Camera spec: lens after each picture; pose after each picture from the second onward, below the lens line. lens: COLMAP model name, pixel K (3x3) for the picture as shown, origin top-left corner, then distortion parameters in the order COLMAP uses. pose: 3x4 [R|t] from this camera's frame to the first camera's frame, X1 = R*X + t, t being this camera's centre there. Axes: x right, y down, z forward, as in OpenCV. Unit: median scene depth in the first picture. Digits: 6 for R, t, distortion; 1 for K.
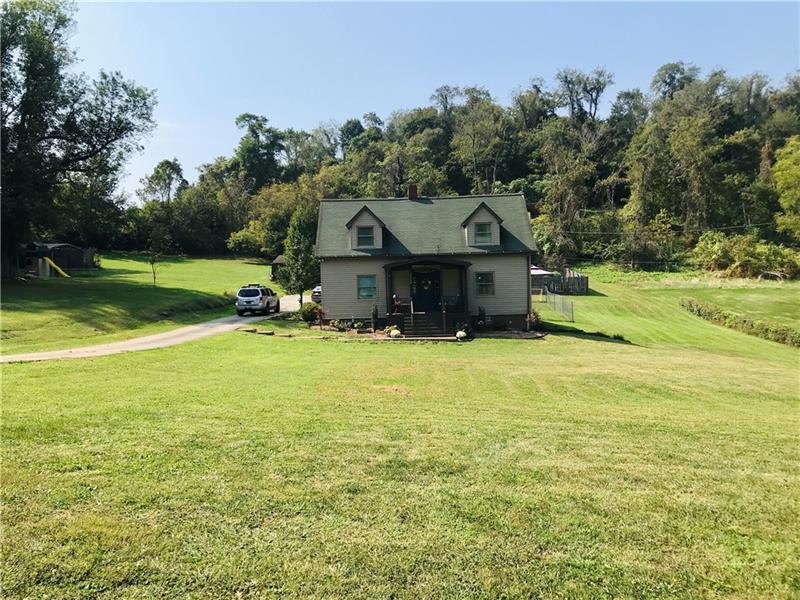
lens RADIAL K [[660.1, 0, 400.0], [0, 660.1, 300.0], [0, 0, 1]] dist [0.078817, -0.004893]
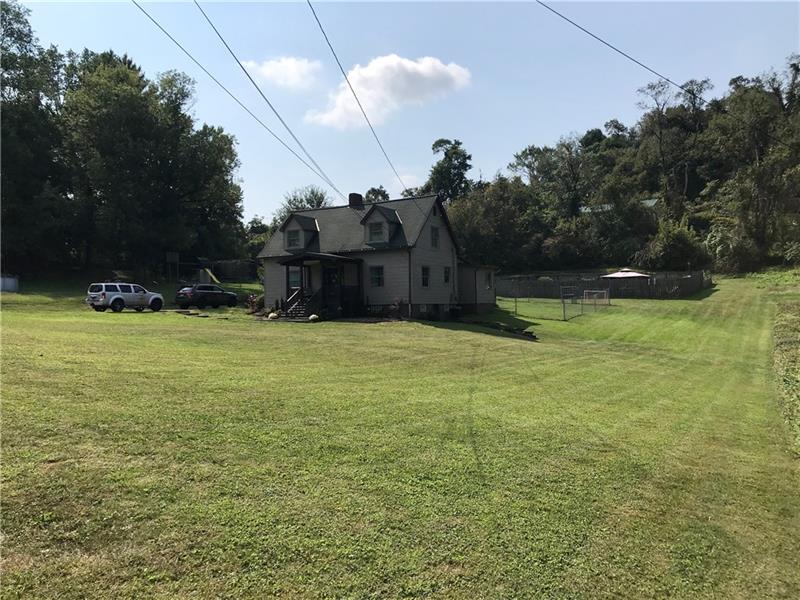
lens RADIAL K [[660.1, 0, 400.0], [0, 660.1, 300.0], [0, 0, 1]] dist [0.078817, -0.004893]
pose [[0.893228, 0.000096, -0.449605, 0.666069], [-0.012679, 0.999608, -0.024975, 0.043161], [0.449426, 0.028009, 0.892878, 0.003843]]
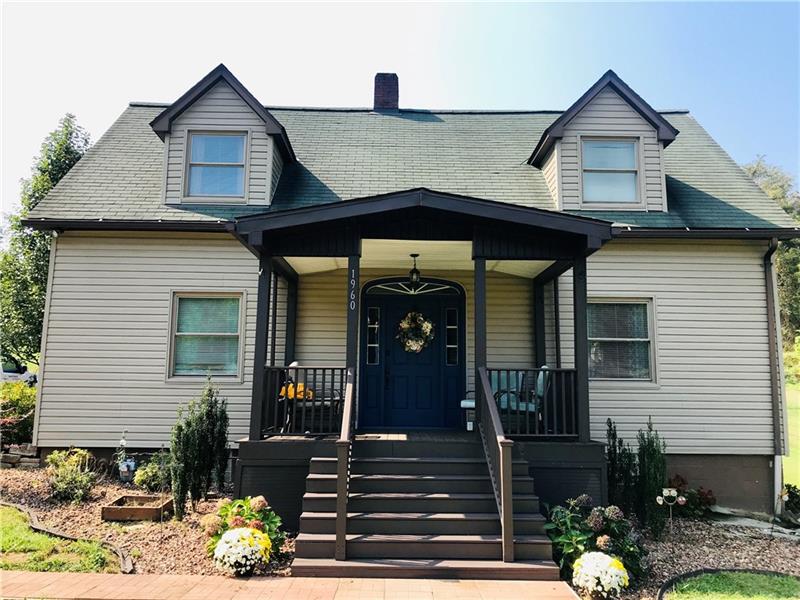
lens RADIAL K [[650.8, 0, 400.0], [0, 650.8, 300.0], [0, 0, 1]] dist [-0.000837, -0.005159]
pose [[0.999012, 0.041324, 0.016321, 0.027780], [-0.037938, 0.984582, -0.170758, 0.009624], [-0.023126, 0.169970, 0.985178, 0.716428]]
